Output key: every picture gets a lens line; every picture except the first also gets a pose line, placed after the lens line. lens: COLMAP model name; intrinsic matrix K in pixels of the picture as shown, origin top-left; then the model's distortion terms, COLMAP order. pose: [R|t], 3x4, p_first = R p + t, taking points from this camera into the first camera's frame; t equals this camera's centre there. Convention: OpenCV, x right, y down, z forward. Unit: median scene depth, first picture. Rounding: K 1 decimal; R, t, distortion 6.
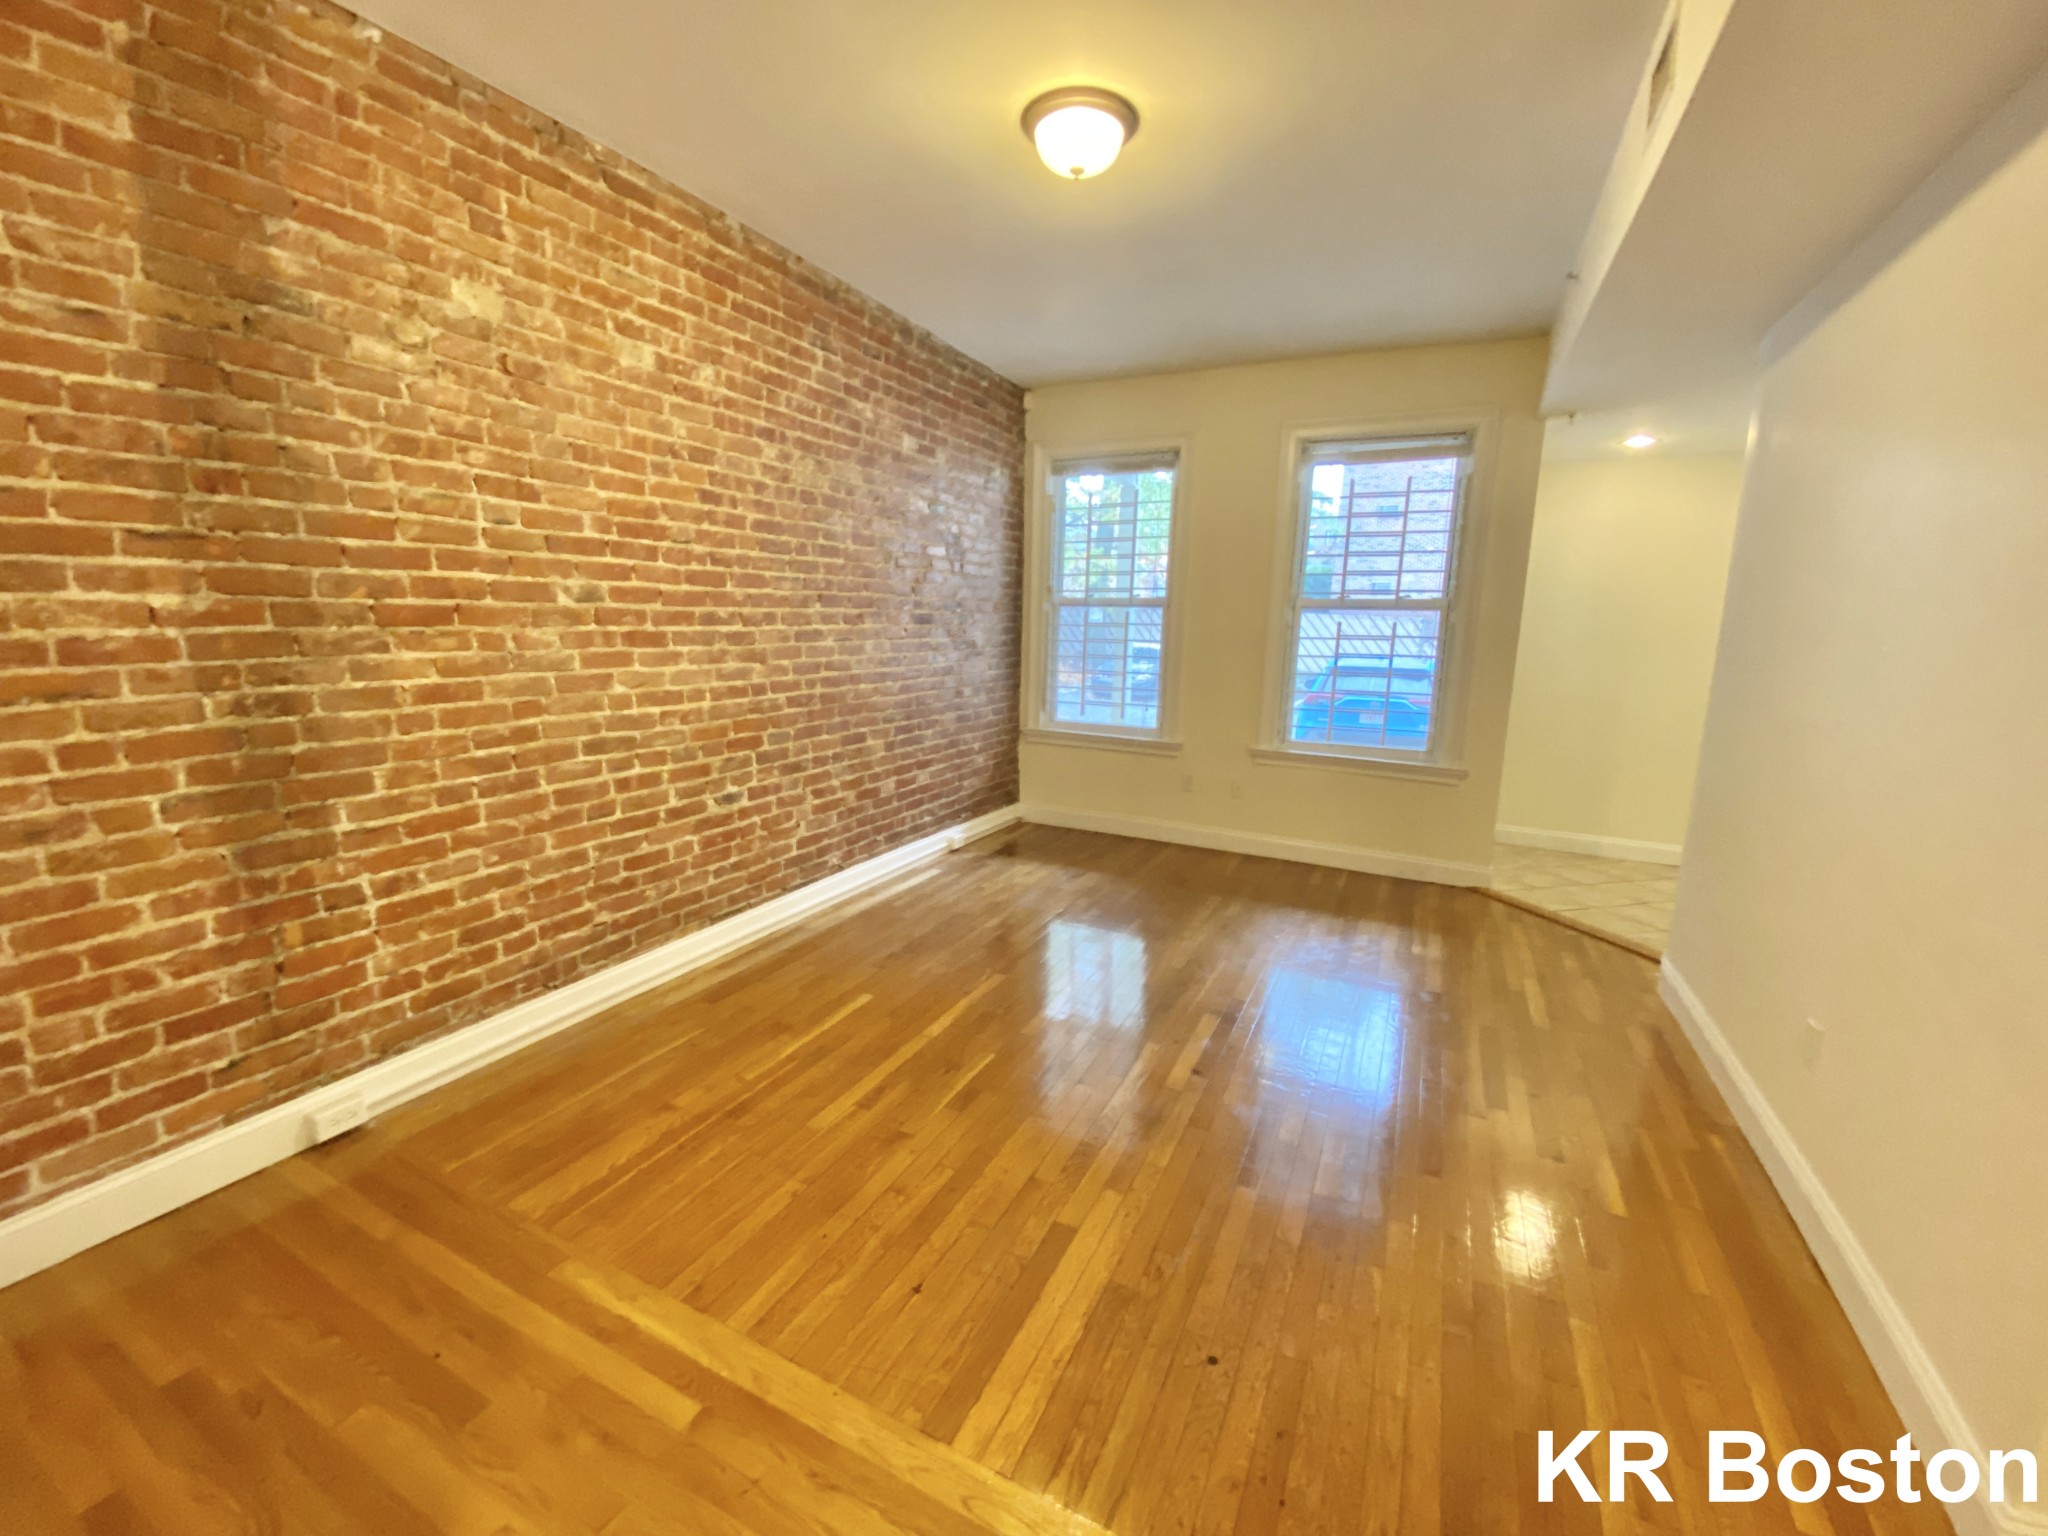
lens RADIAL K [[827.7, 0, 1024.0], [0, 827.7, 768.0], [0, 0, 1]] dist [0.001321, -0.026150]
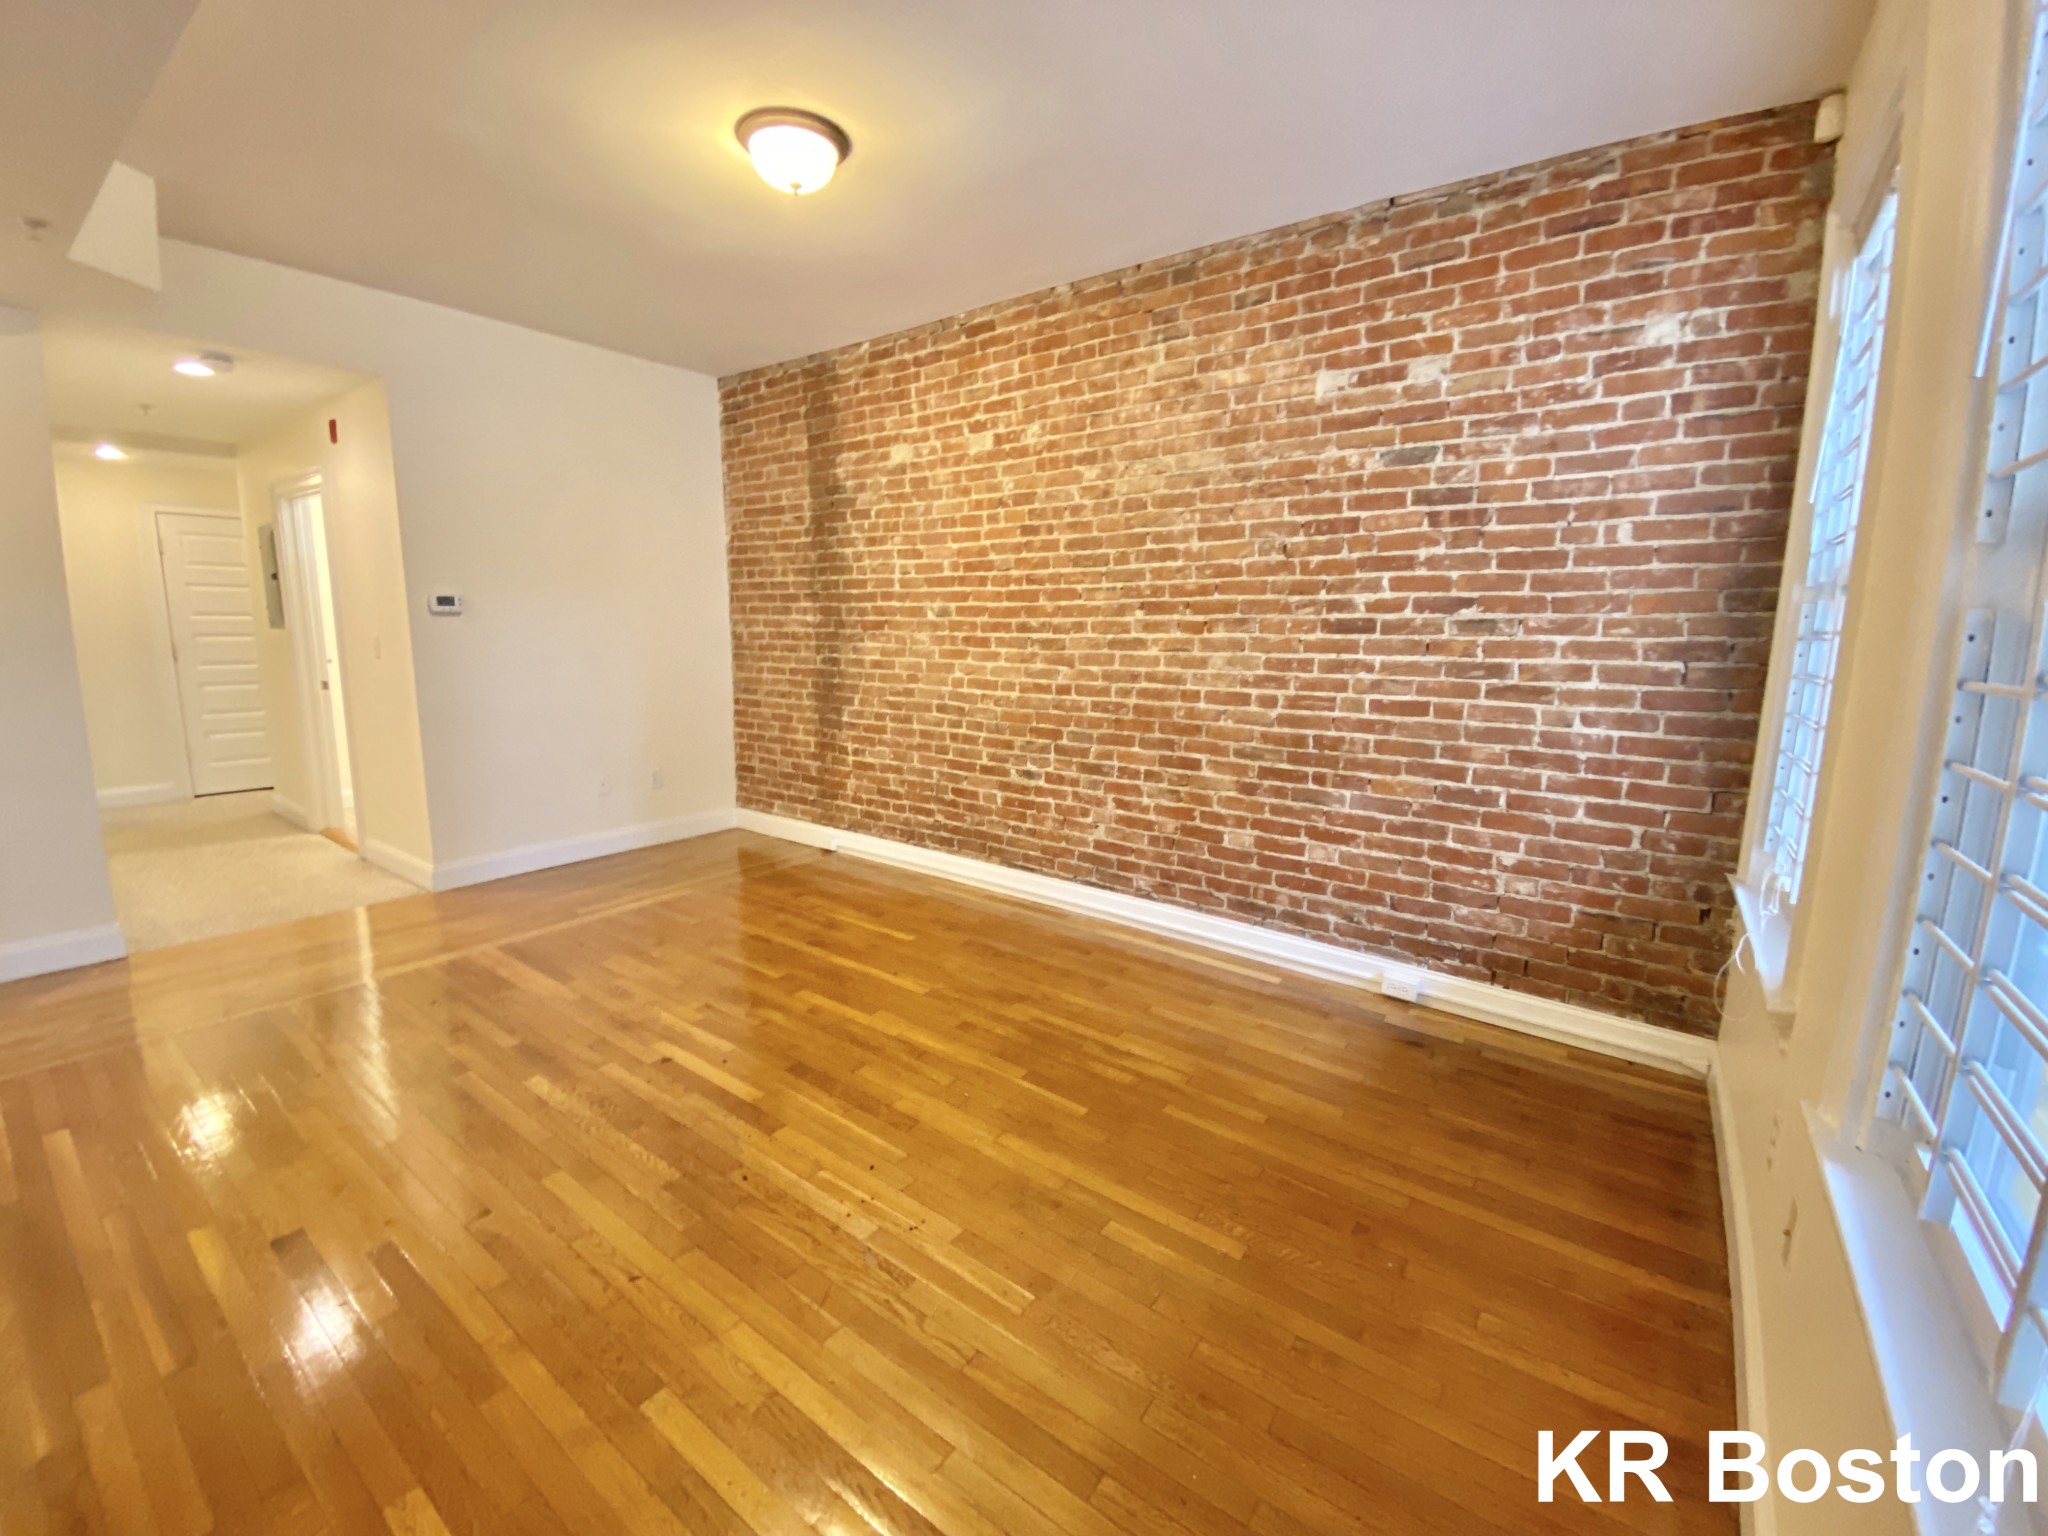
lens RADIAL K [[827.7, 0, 1024.0], [0, 827.7, 768.0], [0, 0, 1]] dist [0.001321, -0.026150]
pose [[-0.185298, 0.150386, -0.971107, 0.927195], [-0.185120, 0.965185, 0.184792, -0.219701], [0.965088, 0.214013, -0.151007, 1.313229]]
